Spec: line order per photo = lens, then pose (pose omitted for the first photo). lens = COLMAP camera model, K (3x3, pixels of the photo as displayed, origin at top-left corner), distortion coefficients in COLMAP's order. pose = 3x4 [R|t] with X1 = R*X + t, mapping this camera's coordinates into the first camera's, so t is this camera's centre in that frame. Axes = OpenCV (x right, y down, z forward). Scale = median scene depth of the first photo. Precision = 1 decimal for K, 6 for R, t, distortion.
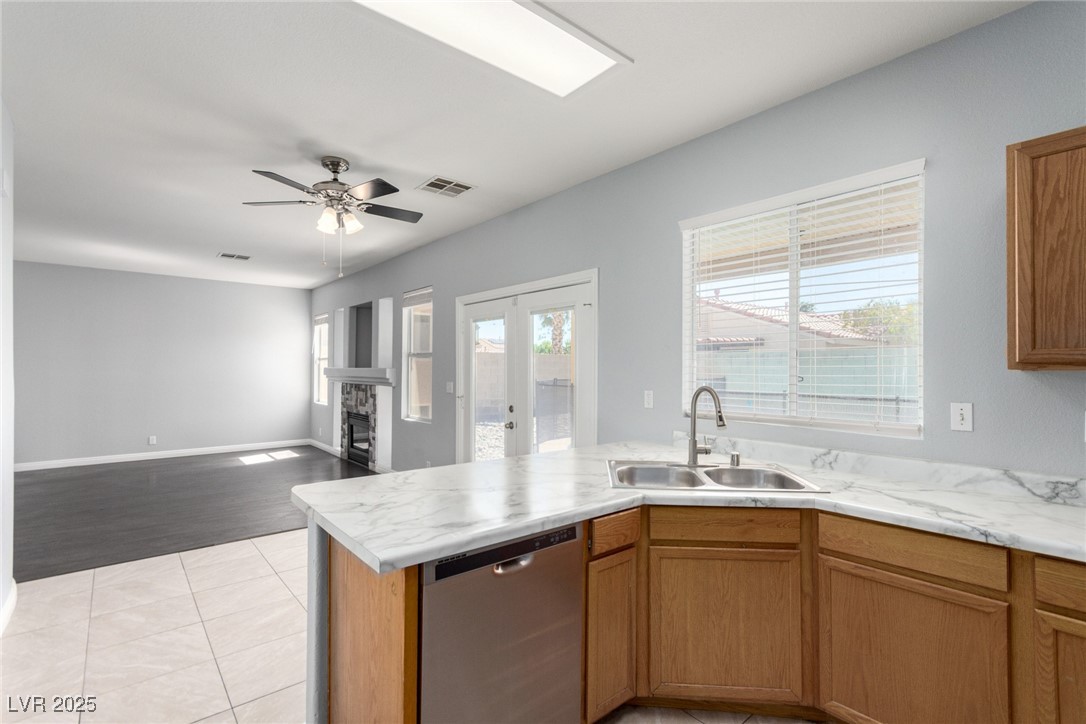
lens RADIAL K [[507.3, 0, 542.2], [0, 507.3, 364.0], [0, 0, 1]] dist [0.010209, 0.000462]
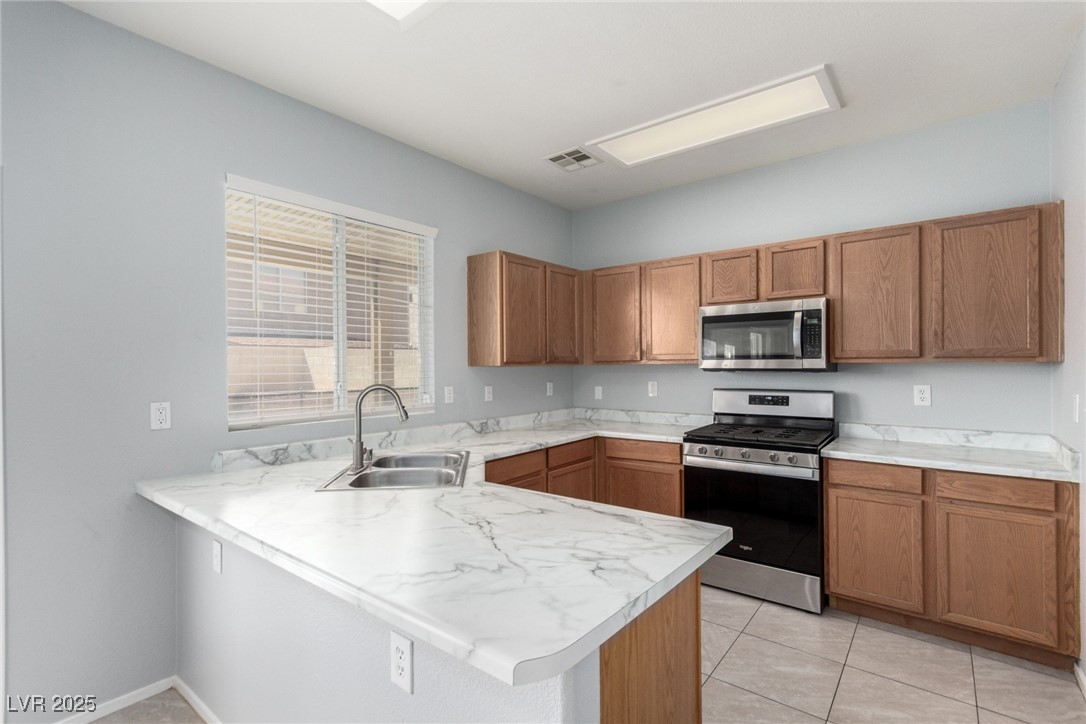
lens RADIAL K [[507.3, 0, 554.2], [0, 507.3, 361.2], [0, 0, 1]] dist [0.010209, 0.000462]
pose [[-0.217024, 0.005282, 0.976152, -0.847142], [-0.001900, 0.999981, -0.005833, 0.003594], [-0.976164, -0.003121, -0.217010, 1.016317]]
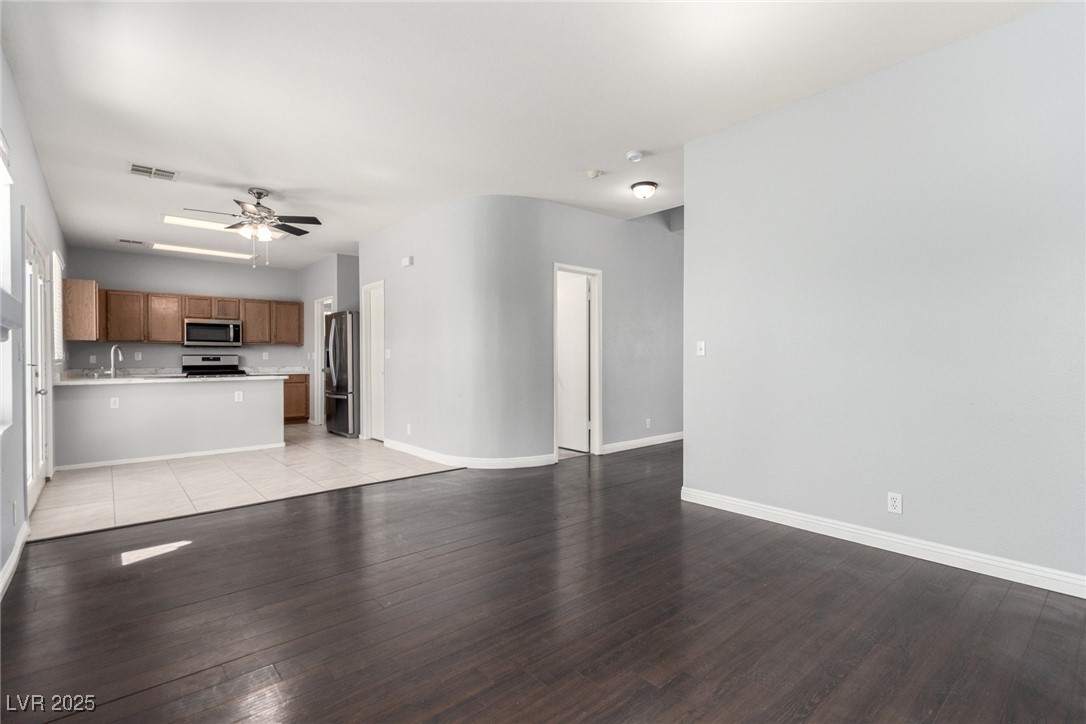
lens RADIAL K [[507.3, 0, 546.9], [0, 507.3, 363.3], [0, 0, 1]] dist [0.010209, 0.000462]
pose [[-0.999909, 0.002041, -0.013355, -1.988392], [0.002042, 0.999998, -0.000069, 0.157921], [0.013355, -0.000096, -0.999911, 4.043418]]
